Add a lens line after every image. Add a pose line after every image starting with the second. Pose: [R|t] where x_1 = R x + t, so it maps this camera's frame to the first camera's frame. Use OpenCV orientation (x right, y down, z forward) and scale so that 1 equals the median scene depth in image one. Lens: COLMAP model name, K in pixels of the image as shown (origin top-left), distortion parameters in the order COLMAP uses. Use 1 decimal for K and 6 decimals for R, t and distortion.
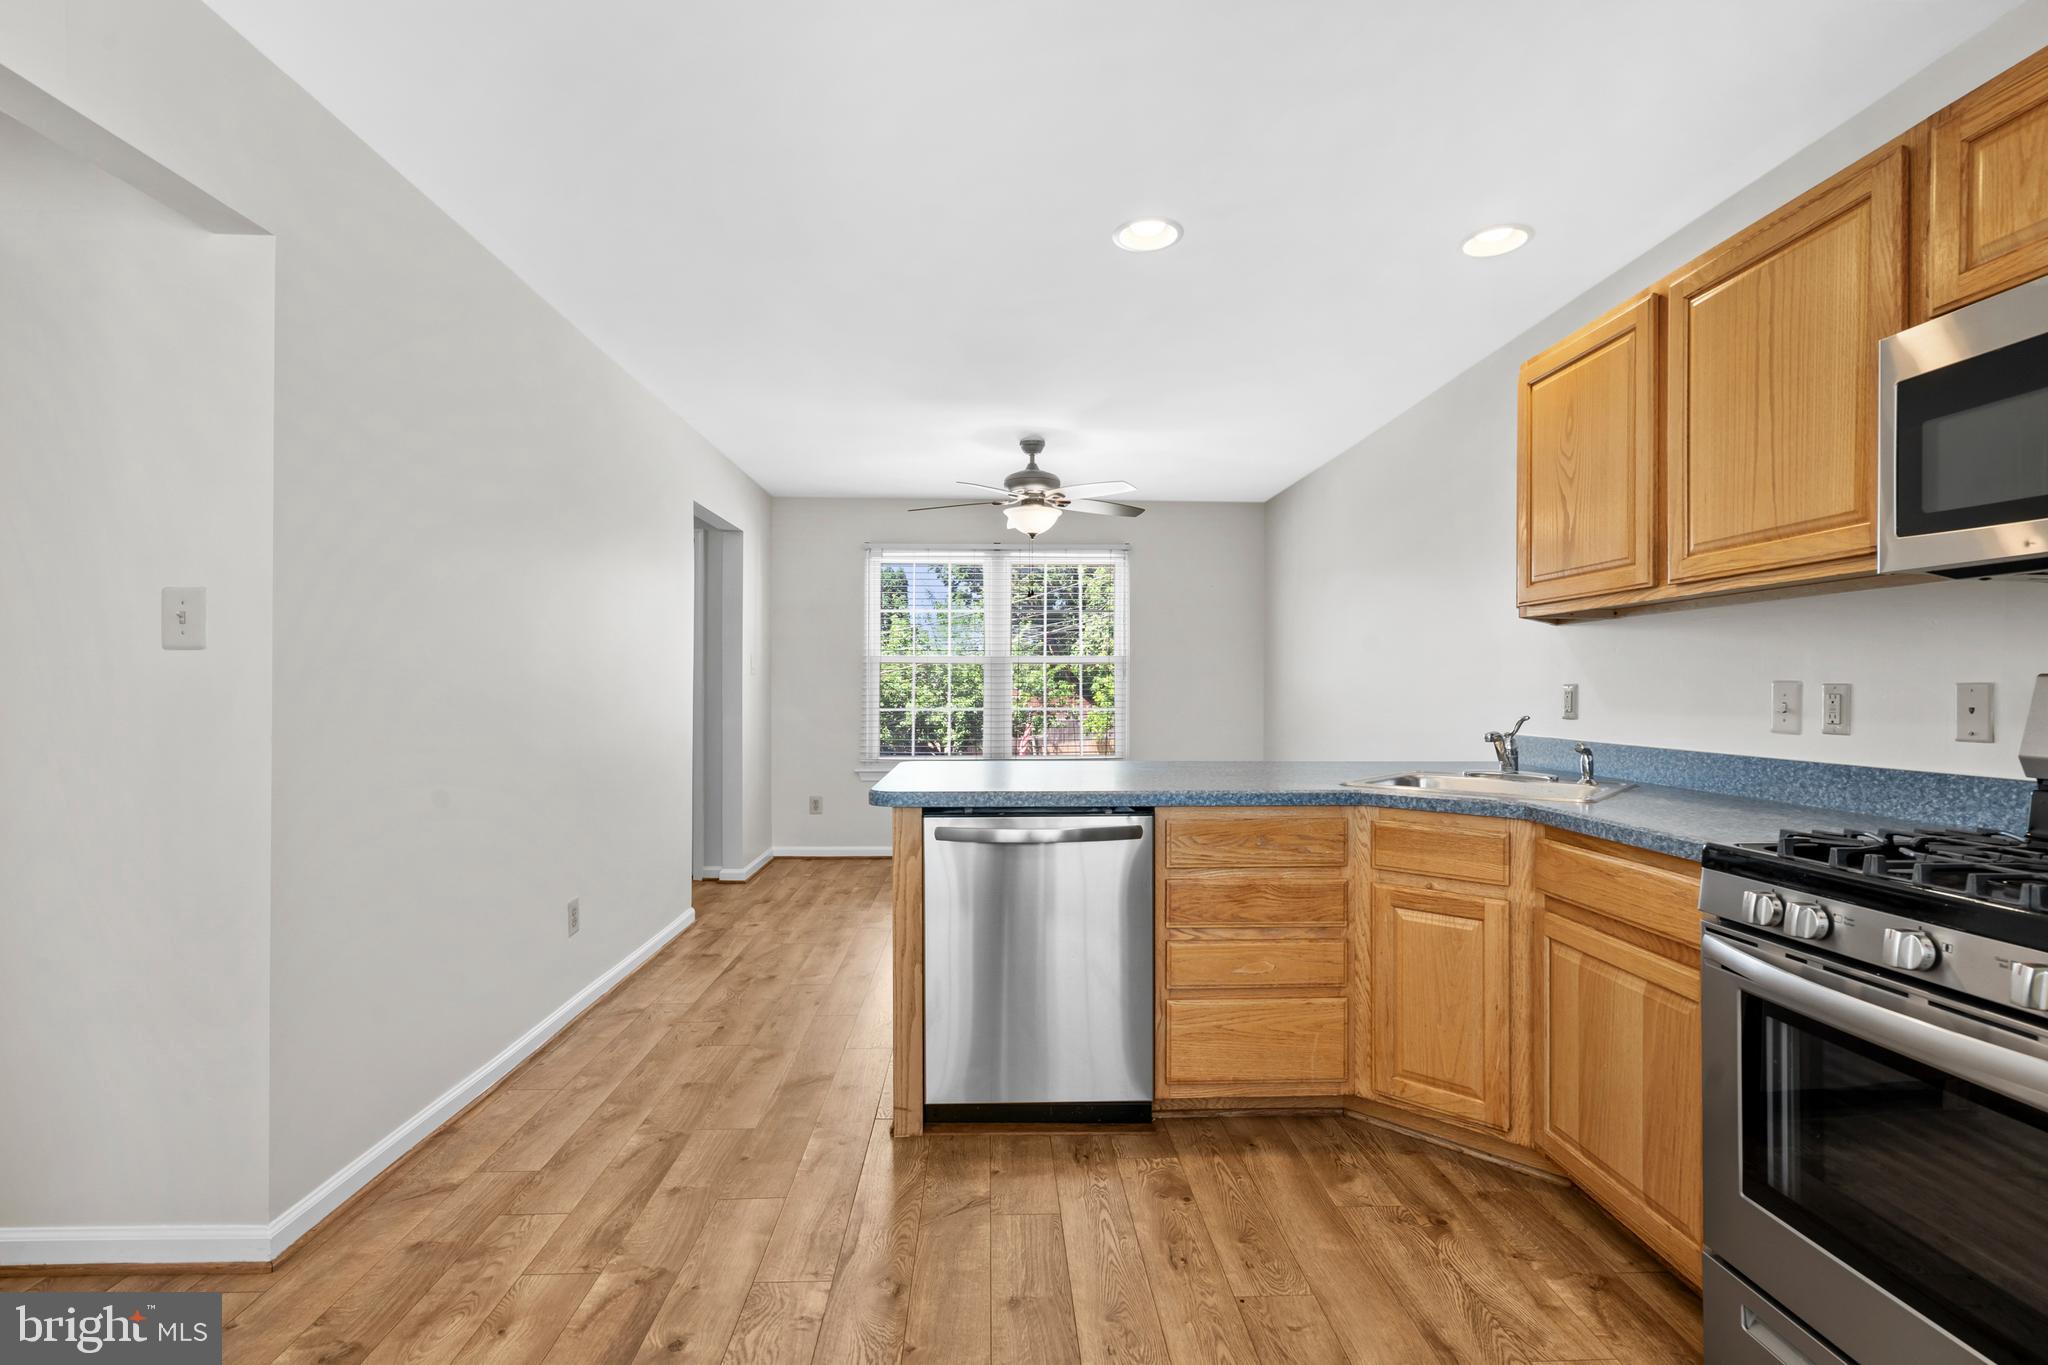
lens RADIAL K [[943.3, 0, 1023.7], [0, 943.3, 687.4], [0, 0, 1]] dist [0.000714, 0.000183]
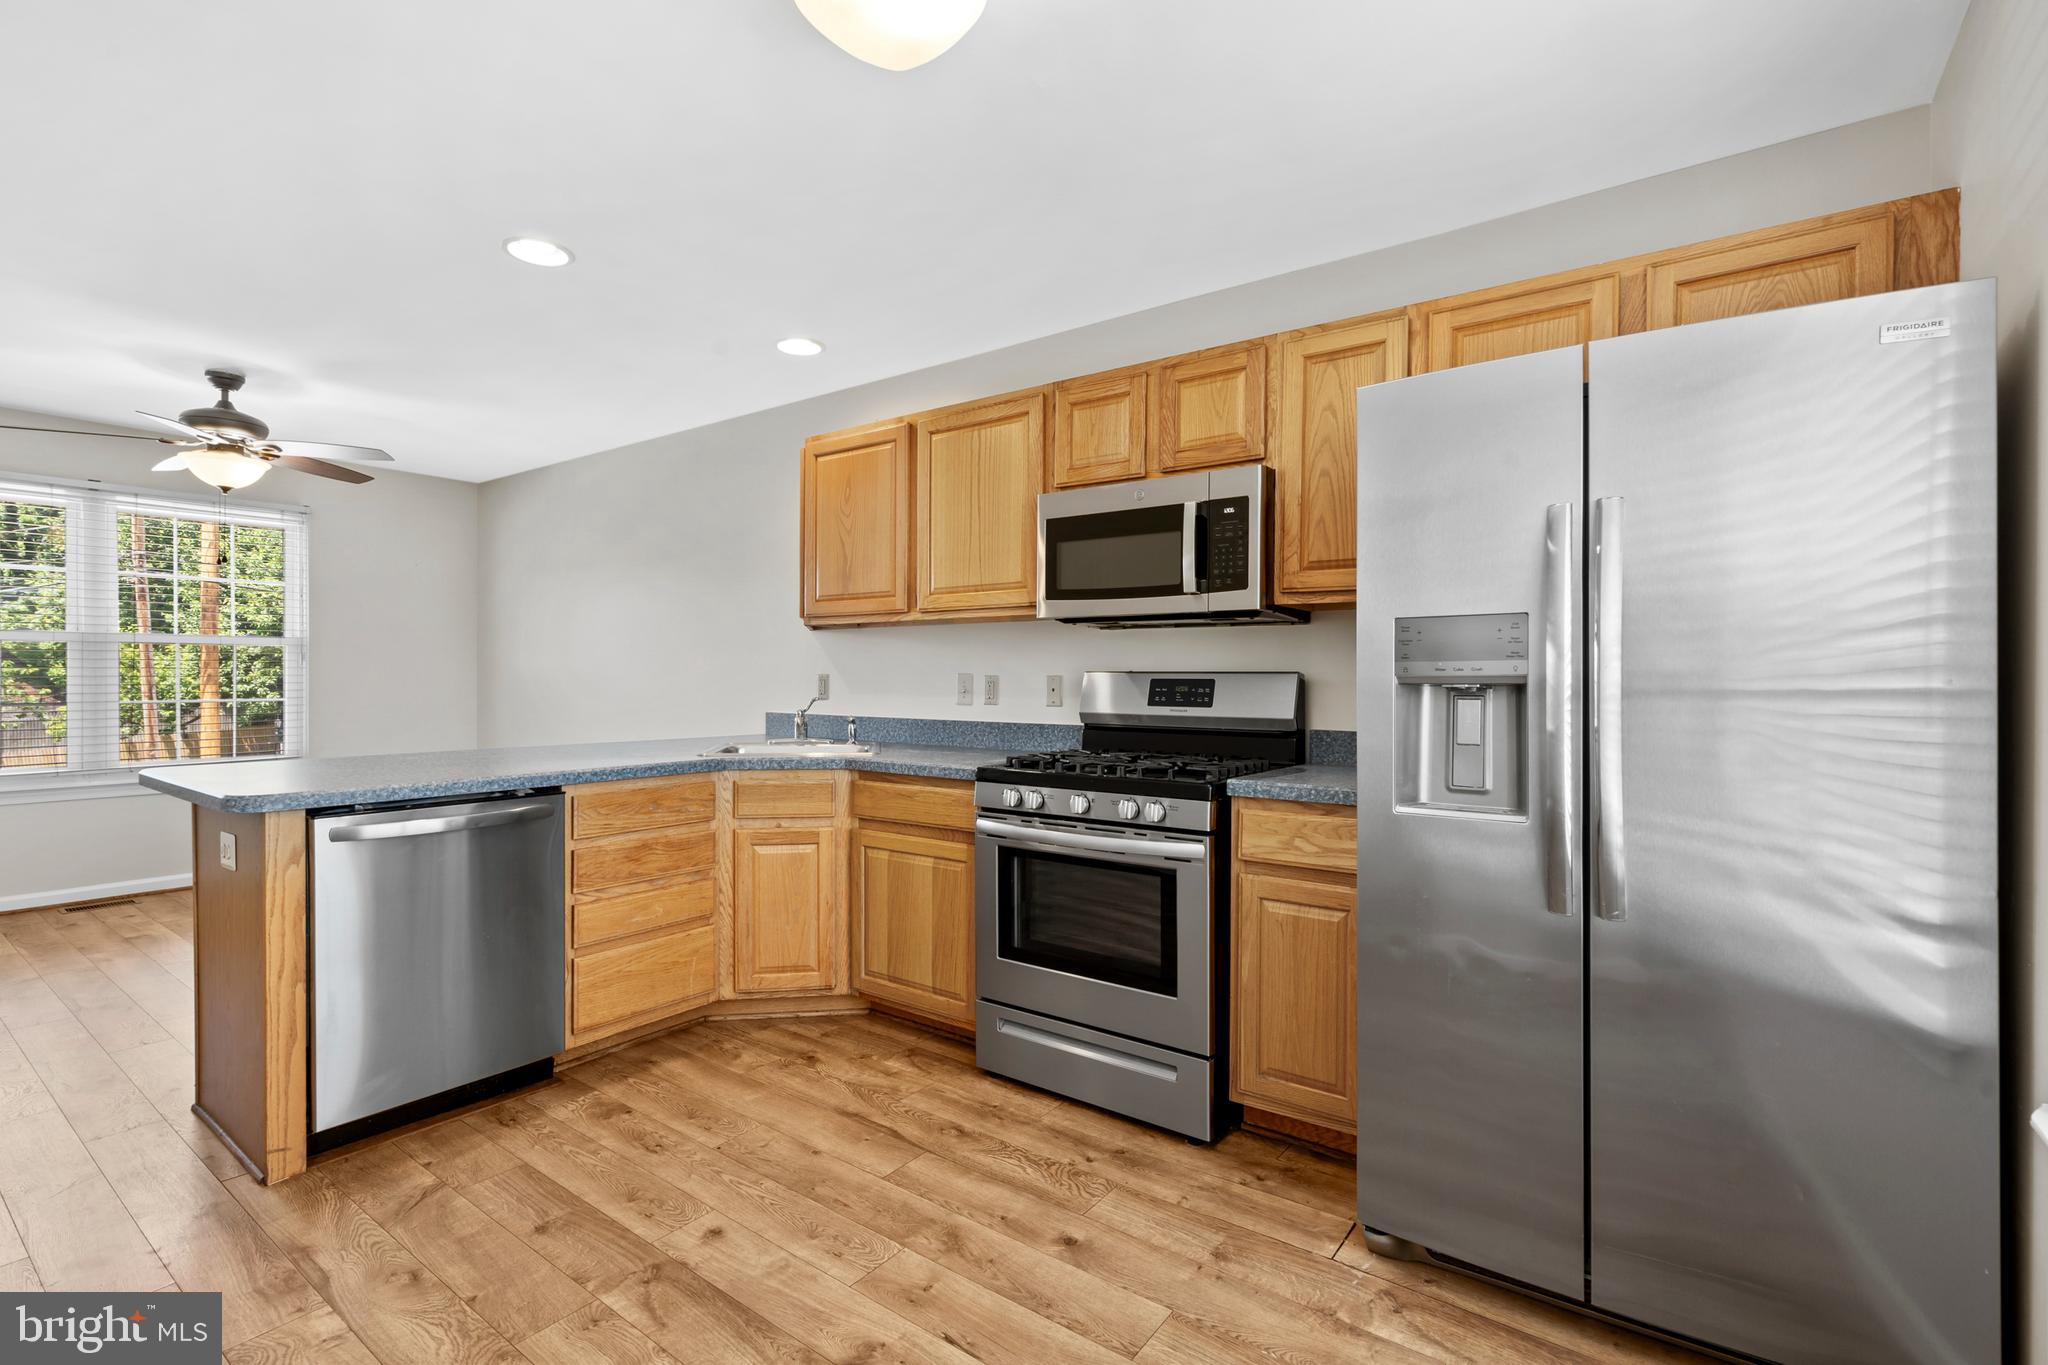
lens RADIAL K [[936.9, 0, 1025.0], [0, 936.9, 677.8], [0, 0, 1]] dist [-0.000959, 0.000311]
pose [[0.623471, -0.000532, 0.781846, -0.398932], [-0.003342, 0.999989, 0.003346, -0.004625], [-0.781839, -0.004699, 0.623463, -0.104591]]
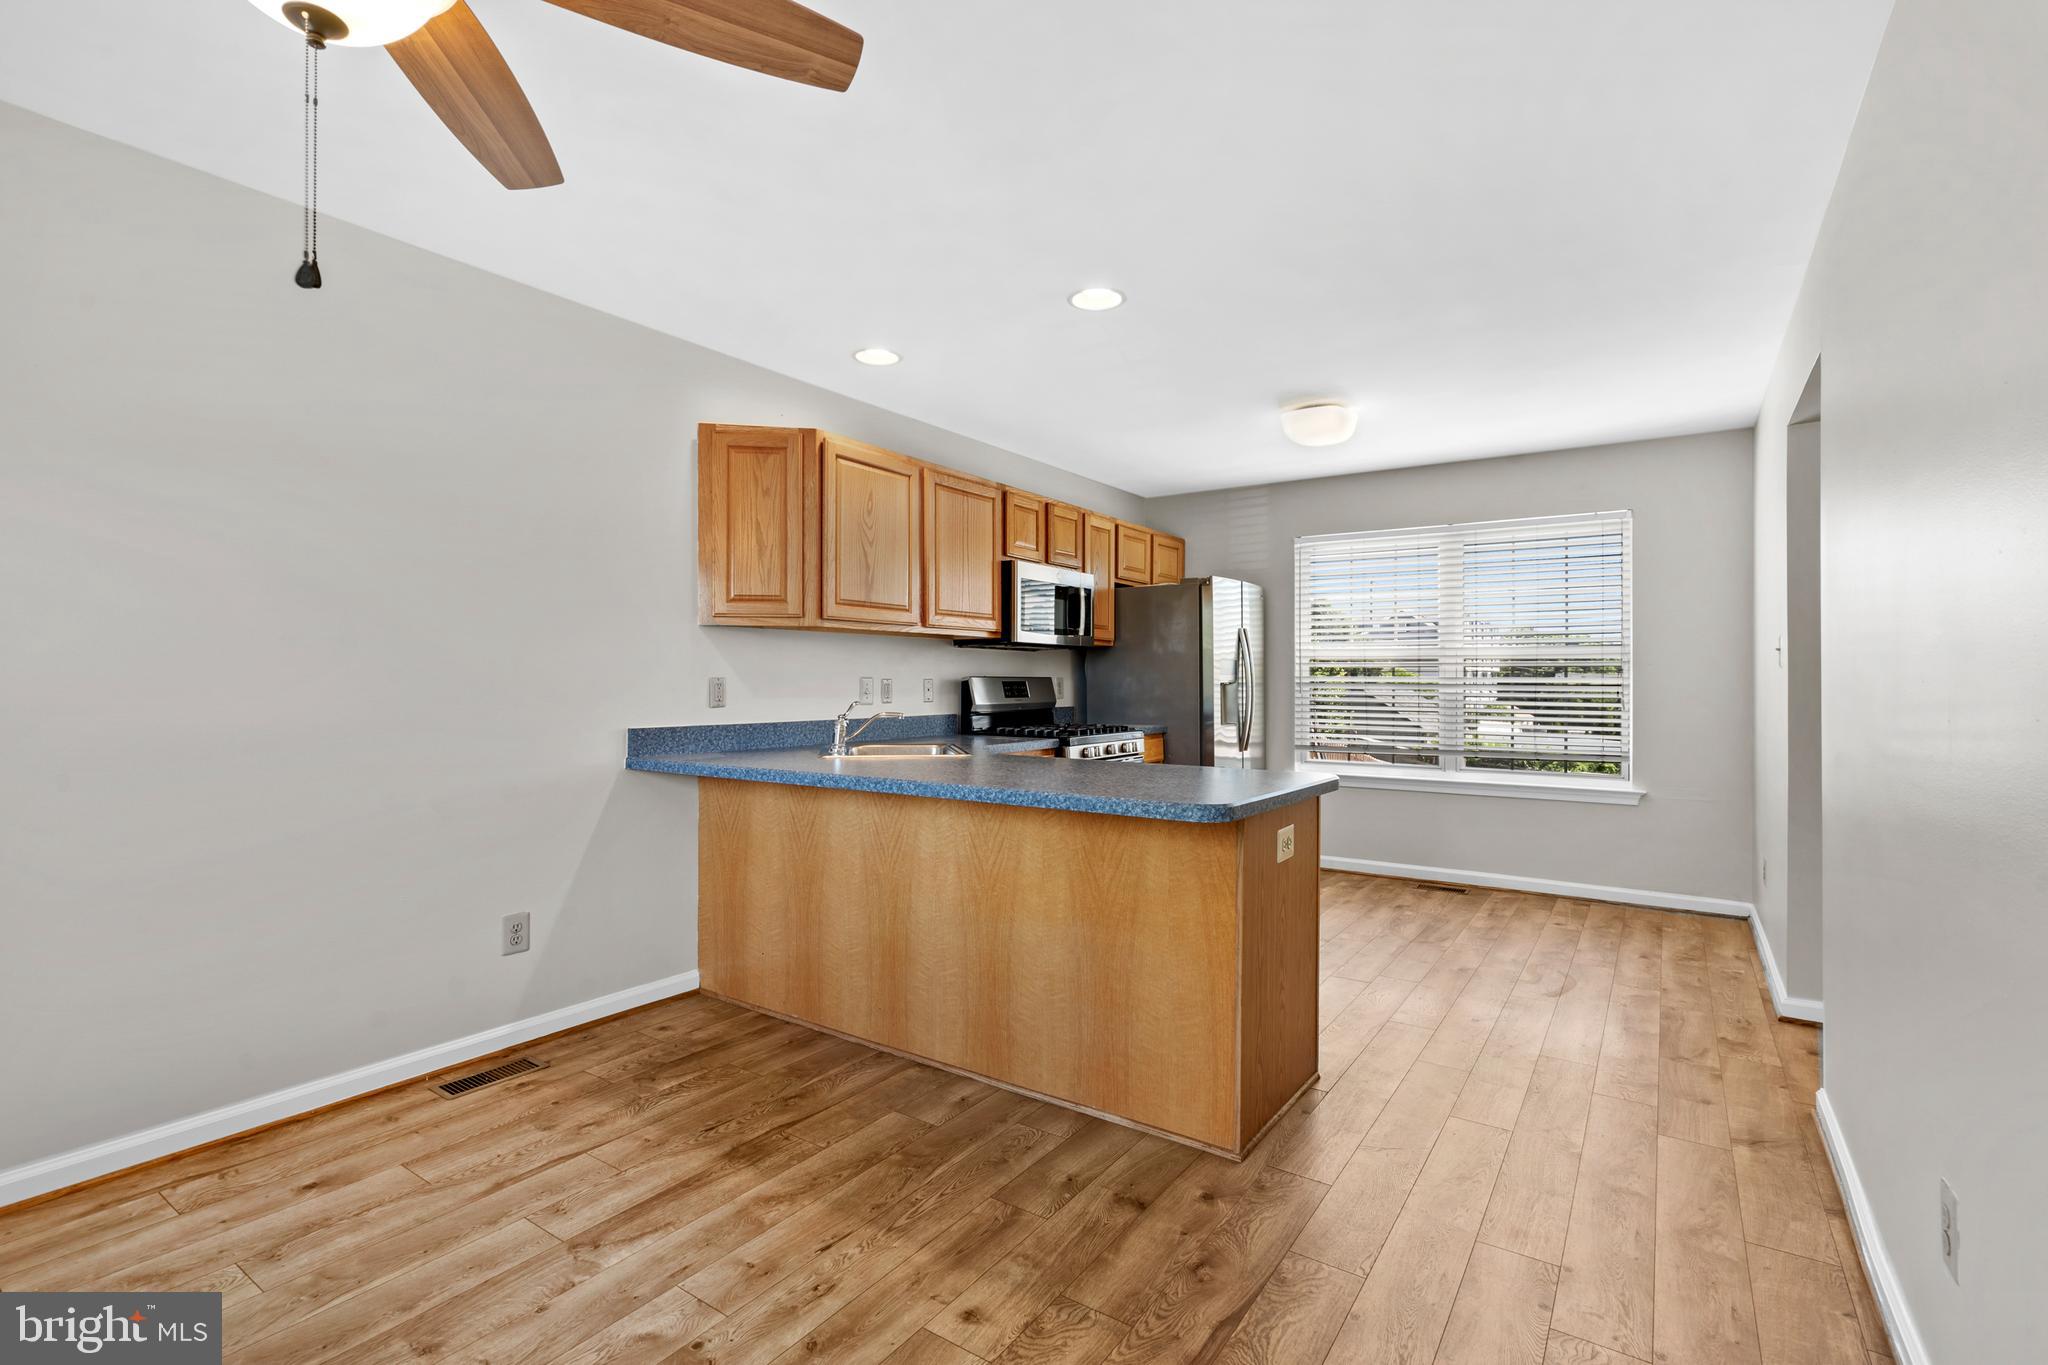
lens RADIAL K [[936.9, 0, 1025.0], [0, 936.9, 677.8], [0, 0, 1]] dist [-0.000959, 0.000311]
pose [[-0.805594, -0.002523, 0.592463, -0.555578], [-0.004817, 0.999986, -0.002292, -0.002460], [-0.592449, -0.004701, -0.805594, 2.262294]]
